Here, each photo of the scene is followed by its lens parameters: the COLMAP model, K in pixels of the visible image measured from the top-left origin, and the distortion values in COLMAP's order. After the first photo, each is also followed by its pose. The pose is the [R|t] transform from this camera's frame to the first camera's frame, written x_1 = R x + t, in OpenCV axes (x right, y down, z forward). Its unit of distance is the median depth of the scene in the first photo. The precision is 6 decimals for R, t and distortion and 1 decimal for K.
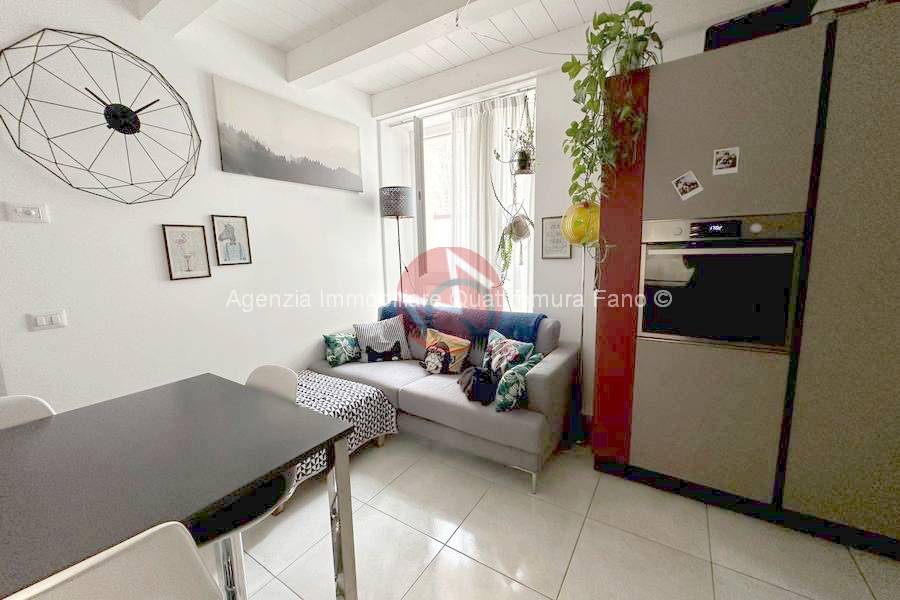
lens RADIAL K [[357.7, 0, 447.0], [0, 357.7, 300.1], [0, 0, 1]] dist [-0.005841, 0.001223]
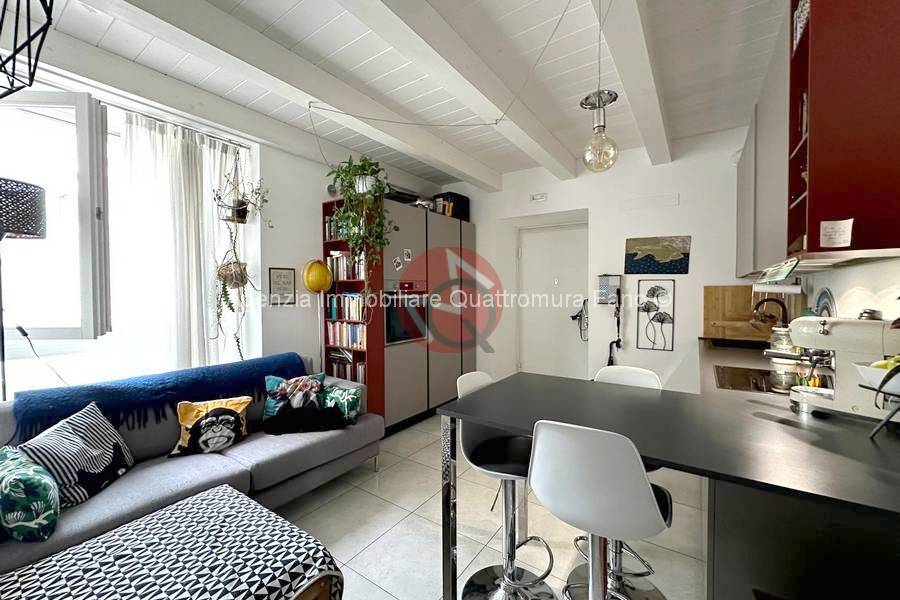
lens RADIAL K [[357.7, 0, 445.9], [0, 357.7, 301.5], [0, 0, 1]] dist [-0.005841, 0.001223]
pose [[0.041734, -0.005371, 0.999114, -0.575919], [0.148128, 0.988968, -0.000871, -0.032736], [-0.988087, 0.148034, 0.042069, 0.306662]]
